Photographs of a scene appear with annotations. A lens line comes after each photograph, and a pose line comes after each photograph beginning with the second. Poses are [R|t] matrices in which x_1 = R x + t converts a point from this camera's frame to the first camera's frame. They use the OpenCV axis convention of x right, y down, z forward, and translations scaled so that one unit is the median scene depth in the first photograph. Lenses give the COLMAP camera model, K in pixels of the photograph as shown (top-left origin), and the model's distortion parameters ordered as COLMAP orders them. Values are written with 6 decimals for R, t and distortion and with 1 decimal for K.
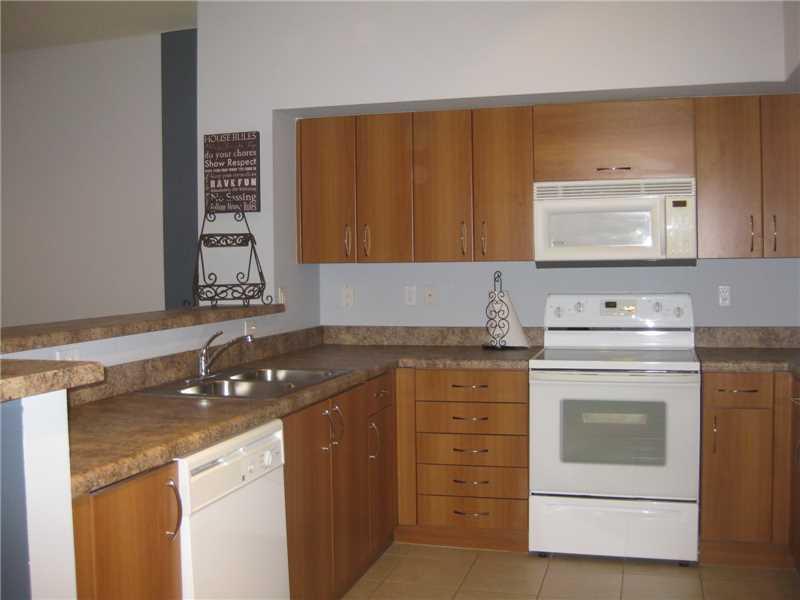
lens RADIAL K [[869.7, 0, 395.6], [0, 869.7, 297.4], [0, 0, 1]] dist [-0.141608, 0.000000]
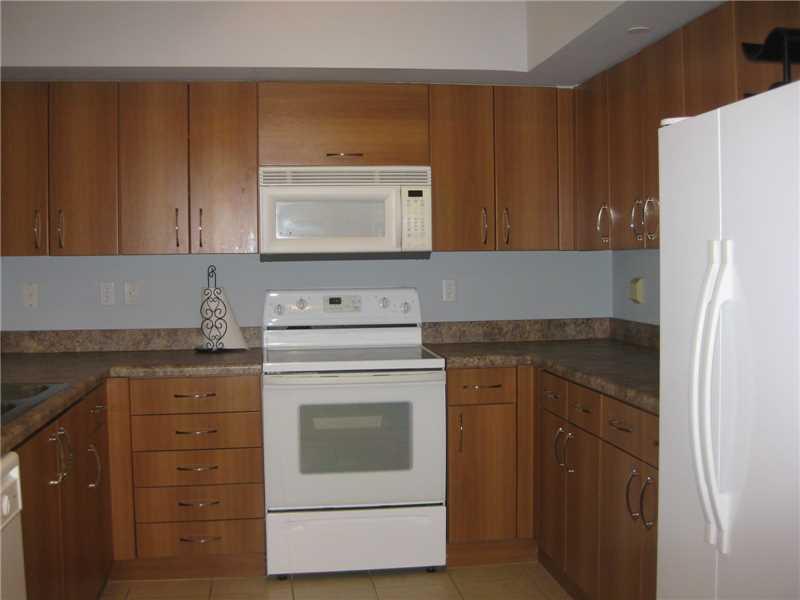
lens RADIAL K [[869.7, 0, 403.2], [0, 869.7, 301.7], [0, 0, 1]] dist [-0.141608, 0.000000]
pose [[0.908616, -0.014006, 0.417398, -0.084706], [0.012992, 0.999902, 0.005269, 0.005757], [-0.417431, 0.000635, 0.908708, 0.120783]]
